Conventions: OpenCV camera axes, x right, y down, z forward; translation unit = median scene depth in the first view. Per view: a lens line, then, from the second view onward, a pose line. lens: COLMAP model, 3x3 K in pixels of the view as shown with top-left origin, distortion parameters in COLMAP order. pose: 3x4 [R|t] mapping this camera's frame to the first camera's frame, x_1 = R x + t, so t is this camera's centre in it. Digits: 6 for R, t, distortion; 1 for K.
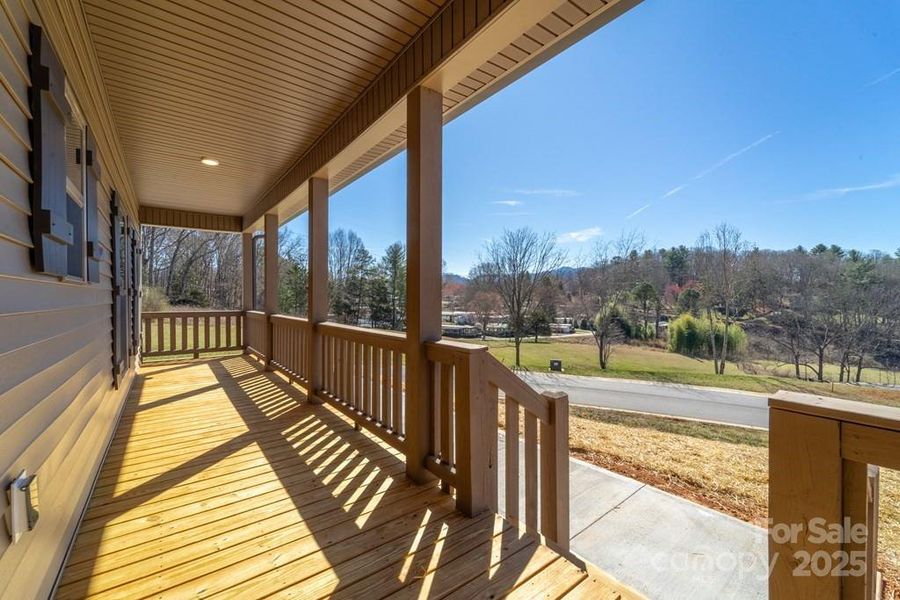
lens RADIAL K [[390.1, 0, 447.2], [0, 390.1, 298.4], [0, 0, 1]] dist [0.007384, -0.000485]
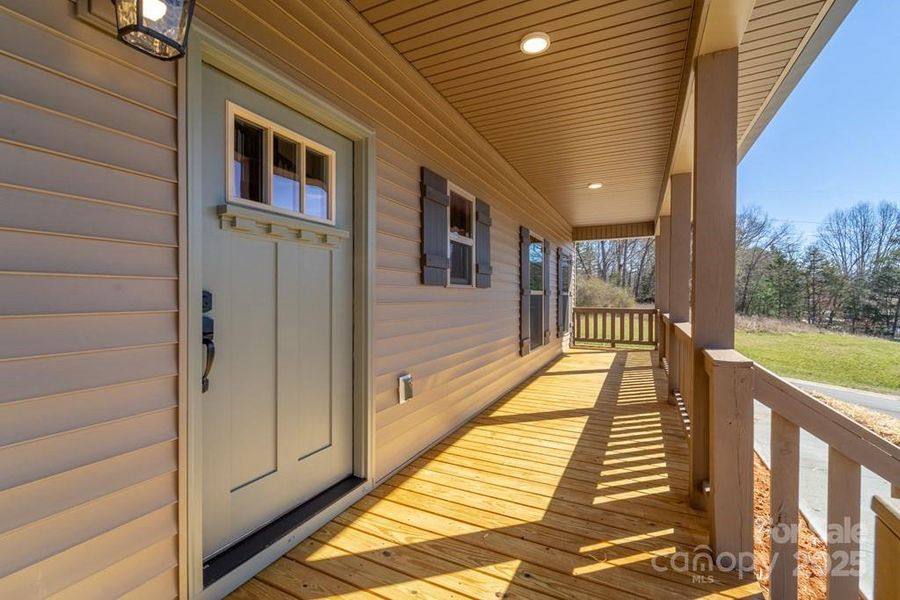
lens RADIAL K [[369.3, 0, 445.9], [0, 369.3, 299.3], [0, 0, 1]] dist [-0.003790, -0.000119]
pose [[0.451980, 0.009408, -0.891978, 0.371737], [-0.004457, 0.999956, 0.008289, -0.001785], [0.892017, 0.000229, 0.452002, 0.105174]]
